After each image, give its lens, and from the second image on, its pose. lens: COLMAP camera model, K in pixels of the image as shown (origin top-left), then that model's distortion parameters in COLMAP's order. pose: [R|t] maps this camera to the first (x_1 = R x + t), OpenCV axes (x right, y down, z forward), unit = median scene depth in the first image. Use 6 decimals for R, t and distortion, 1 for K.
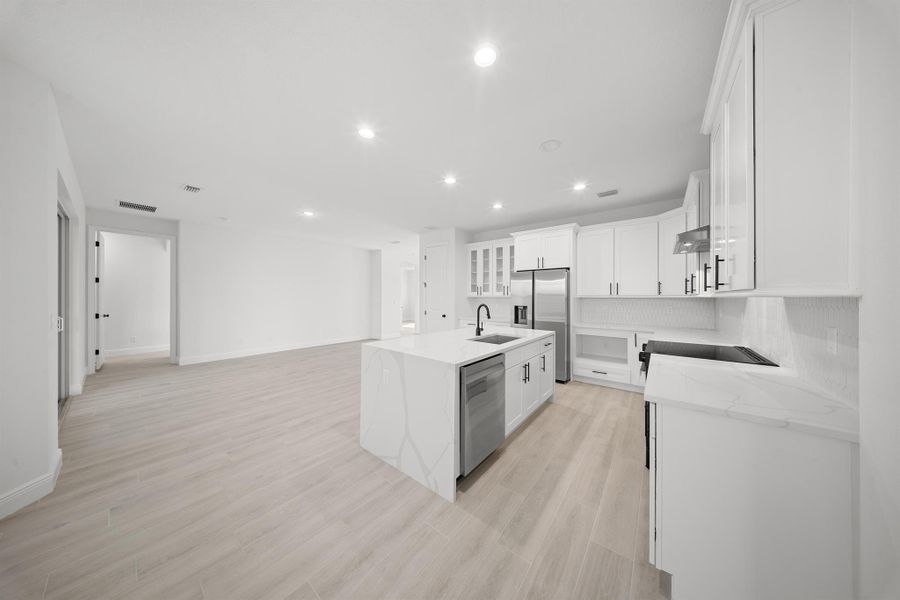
lens RADIAL K [[266.0, 0, 447.4], [0, 266.0, 297.1], [0, 0, 1]] dist [0.000734, -0.000005]
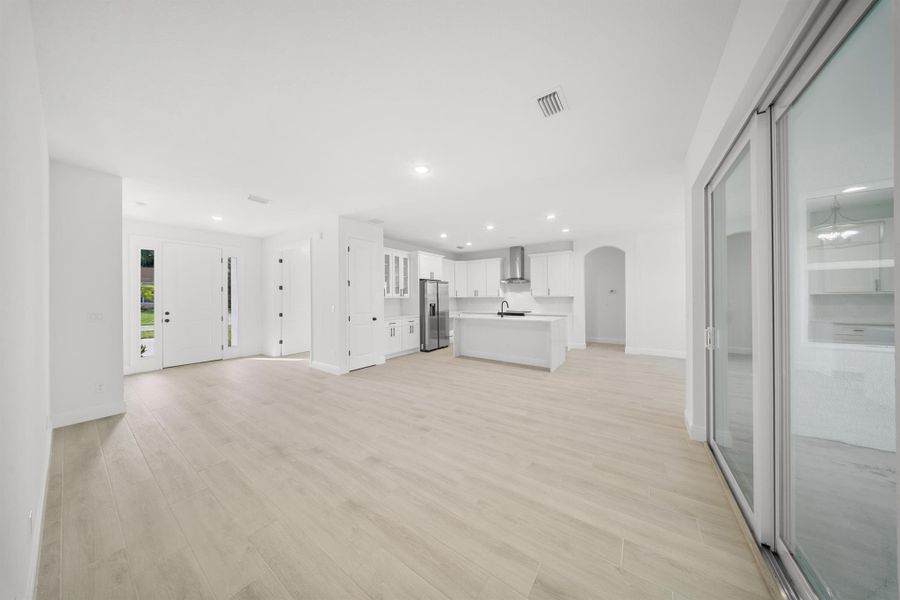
lens RADIAL K [[266.0, 0, 447.4], [0, 266.0, 297.1], [0, 0, 1]] dist [0.000734, -0.000005]
pose [[-0.062158, -0.001499, 0.998065, -1.239242], [0.007711, 0.999968, 0.001982, -0.006607], [-0.998037, 0.007820, -0.062145, 1.039705]]
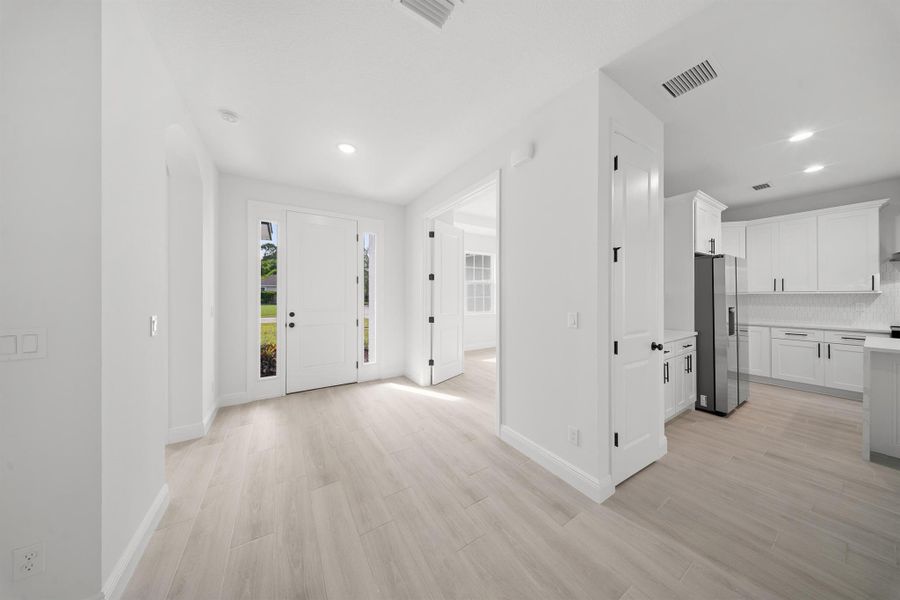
lens RADIAL K [[266.0, 0, 447.4], [0, 266.0, 297.1], [0, 0, 1]] dist [0.000734, -0.000005]
pose [[0.336504, -0.011576, 0.941611, -0.602591], [0.003302, 0.999933, 0.011113, -0.002393], [-0.941676, -0.000630, 0.336520, 1.477783]]
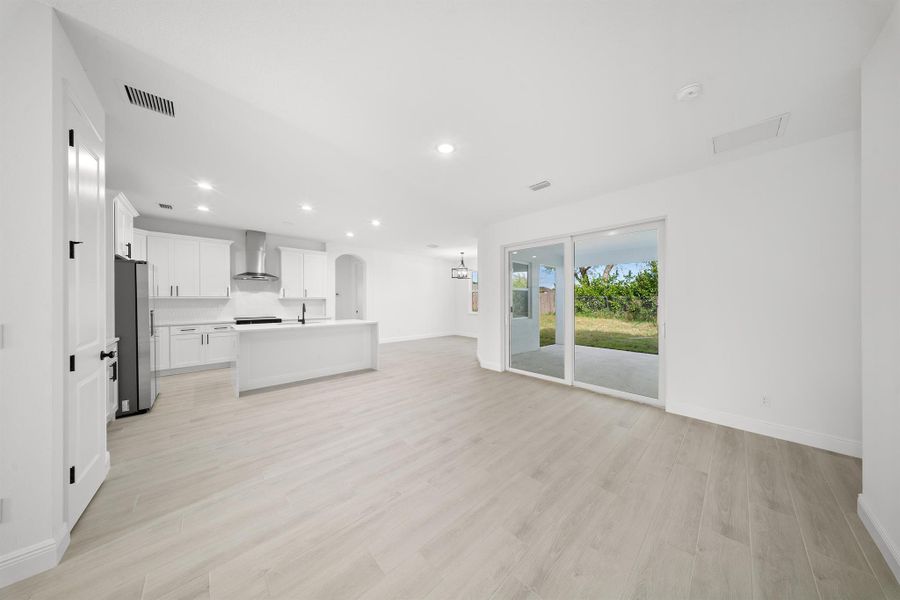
lens RADIAL K [[266.0, 0, 447.4], [0, 266.0, 297.1], [0, 0, 1]] dist [0.000734, -0.000005]
pose [[-0.987518, -0.003748, 0.157460, -0.651527], [-0.004928, 0.999963, -0.007104, -0.002244], [-0.157427, -0.007792, -0.987500, 1.628130]]
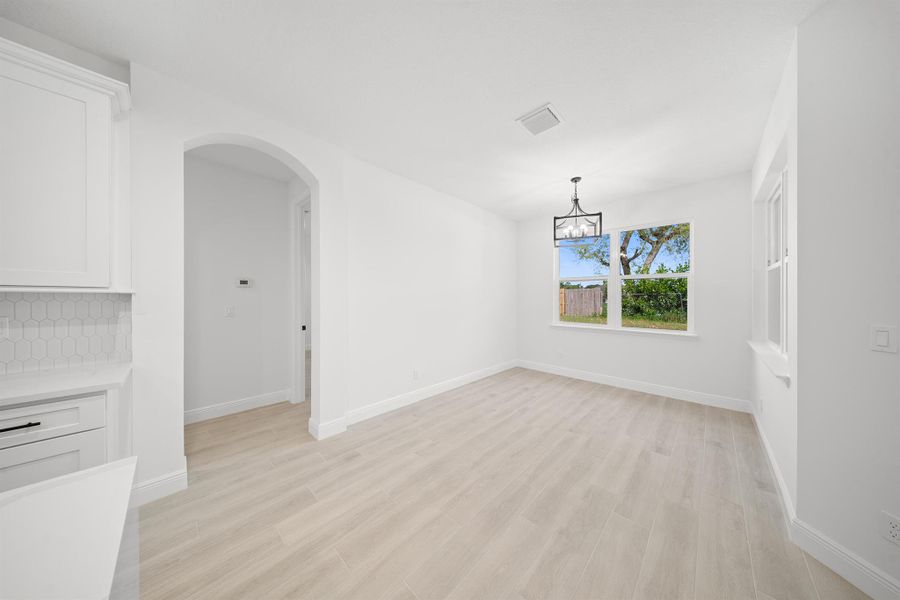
lens RADIAL K [[266.0, 0, 447.4], [0, 266.0, 297.1], [0, 0, 1]] dist [0.000734, -0.000005]
pose [[-0.993100, -0.004488, 0.117183, -0.181080], [-0.004308, 0.999989, 0.001789, 0.002429], [-0.117190, 0.001272, -0.993109, 0.508642]]
